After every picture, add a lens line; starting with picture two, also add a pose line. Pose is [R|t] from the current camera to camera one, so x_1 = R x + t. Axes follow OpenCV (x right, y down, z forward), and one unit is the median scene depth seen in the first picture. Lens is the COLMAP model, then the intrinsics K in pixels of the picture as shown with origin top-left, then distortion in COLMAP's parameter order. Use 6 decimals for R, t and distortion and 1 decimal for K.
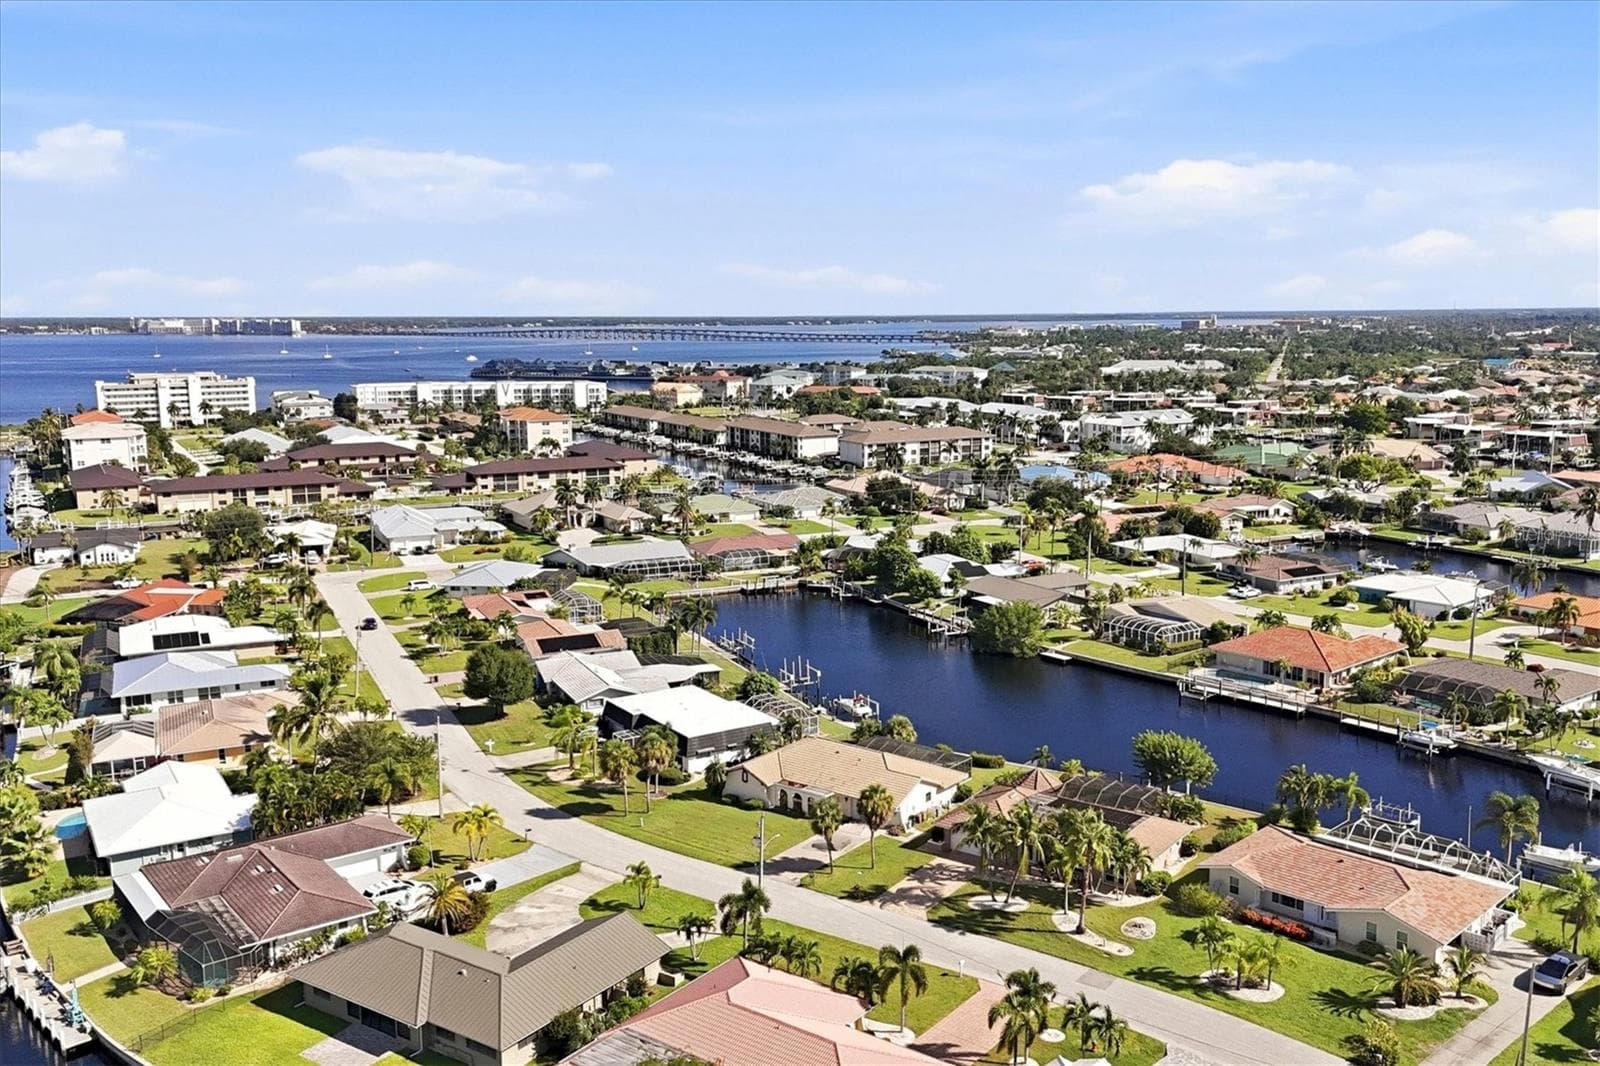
lens RADIAL K [[1411.2, 0, 800.0], [0, 1411.2, 533.0], [0, 0, 1]] dist [0.065418, -0.006649]
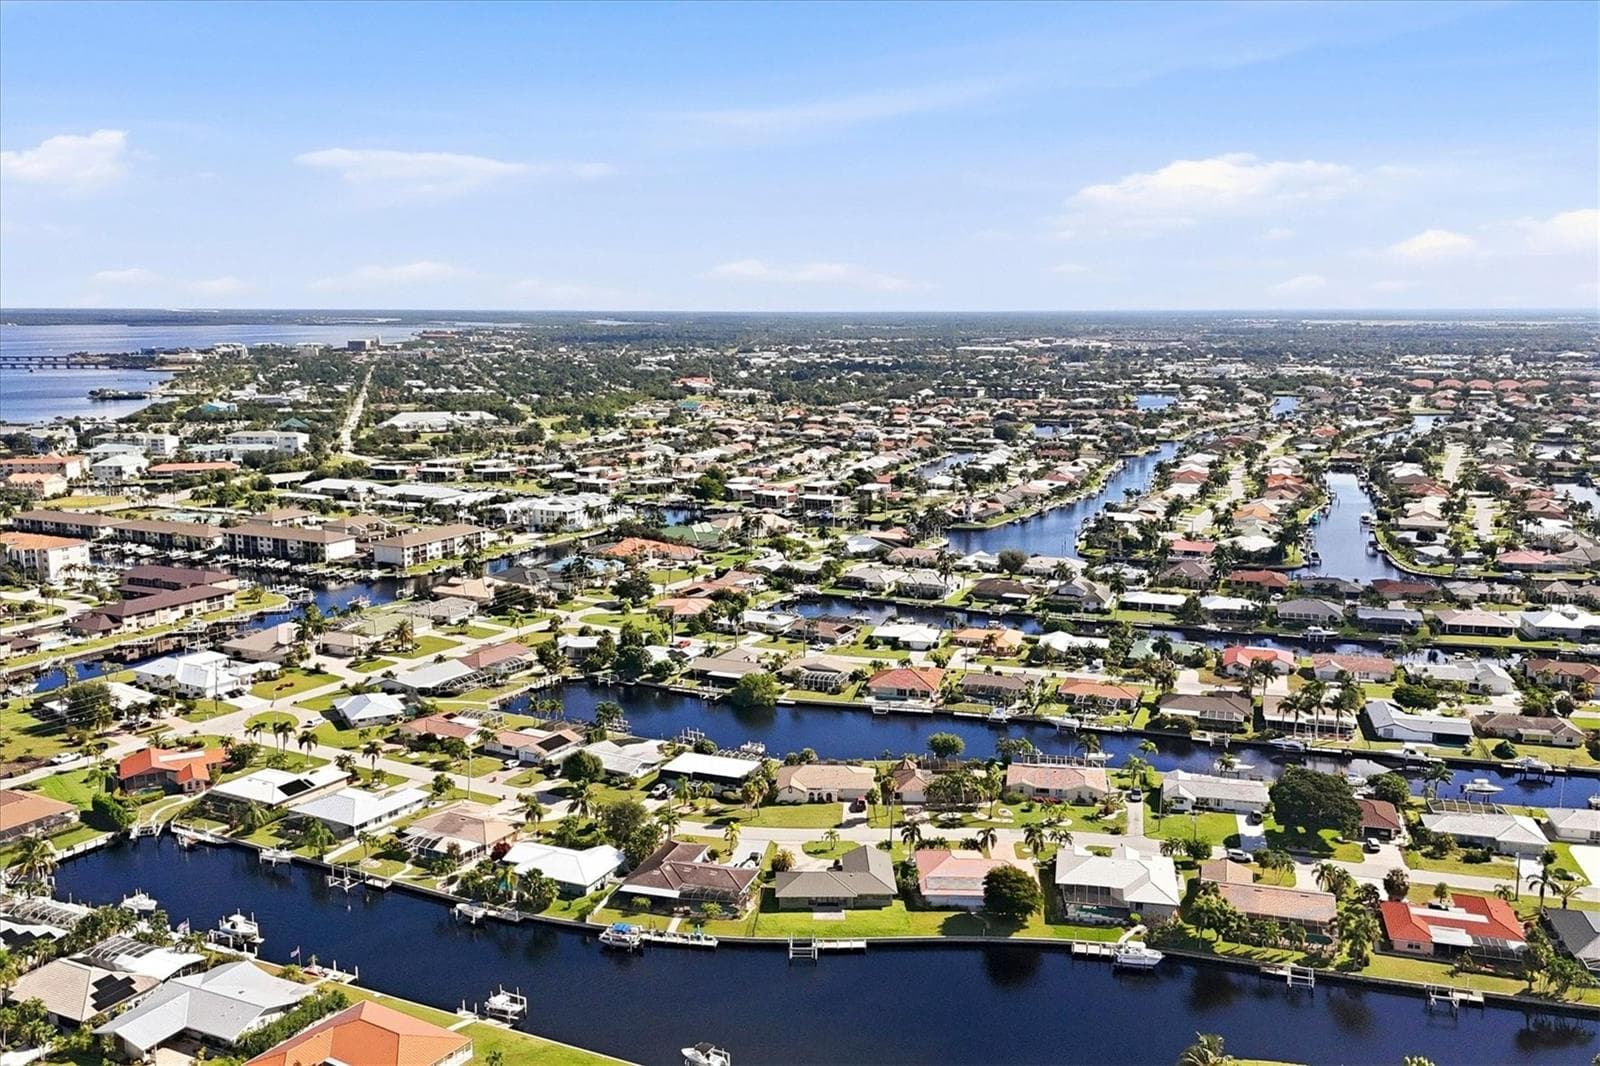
lens RADIAL K [[1411.2, 0, 800.0], [0, 1411.2, 533.0], [0, 0, 1]] dist [0.065418, -0.006649]
pose [[0.817949, -0.088308, 0.568472, -0.619731], [0.085286, 0.995843, 0.031983, -0.140590], [-0.568933, 0.022323, 0.822081, -0.374144]]
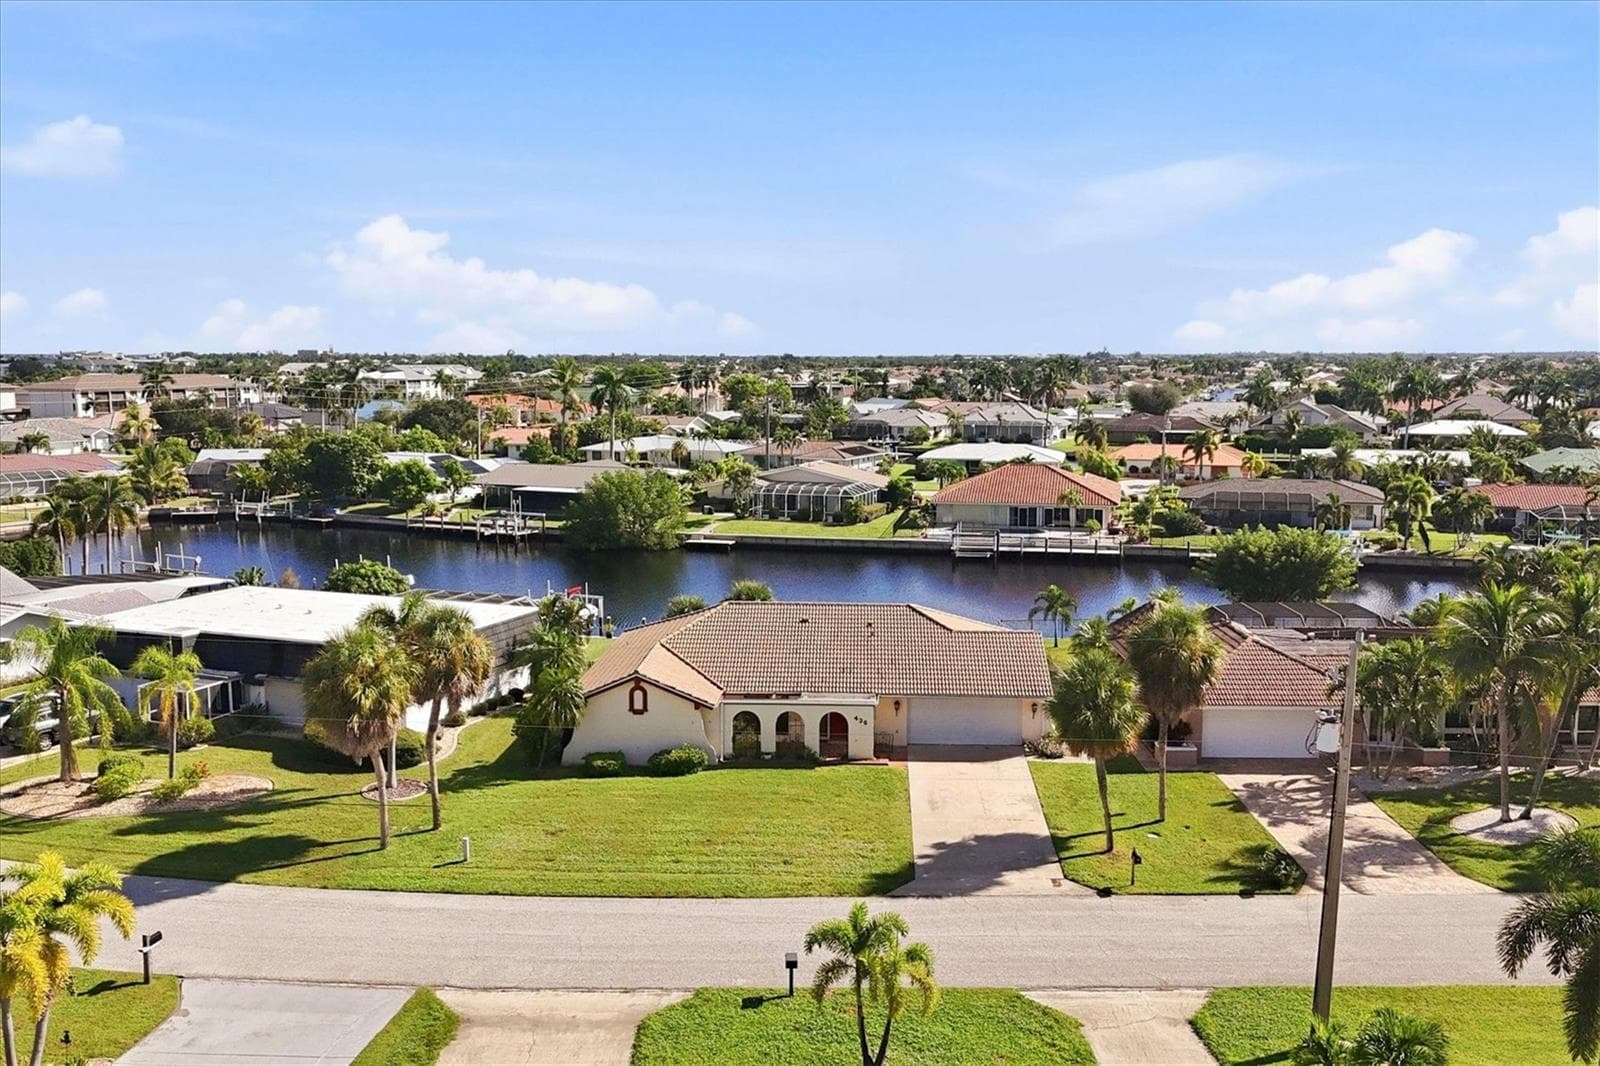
lens RADIAL K [[1411.2, 0, 800.0], [0, 1411.2, 533.0], [0, 0, 1]] dist [0.065418, -0.006649]
pose [[0.815118, -0.066843, 0.575425, -0.123821], [0.086240, 0.996254, -0.006436, 0.070276], [-0.572839, 0.054871, 0.817829, 0.341743]]
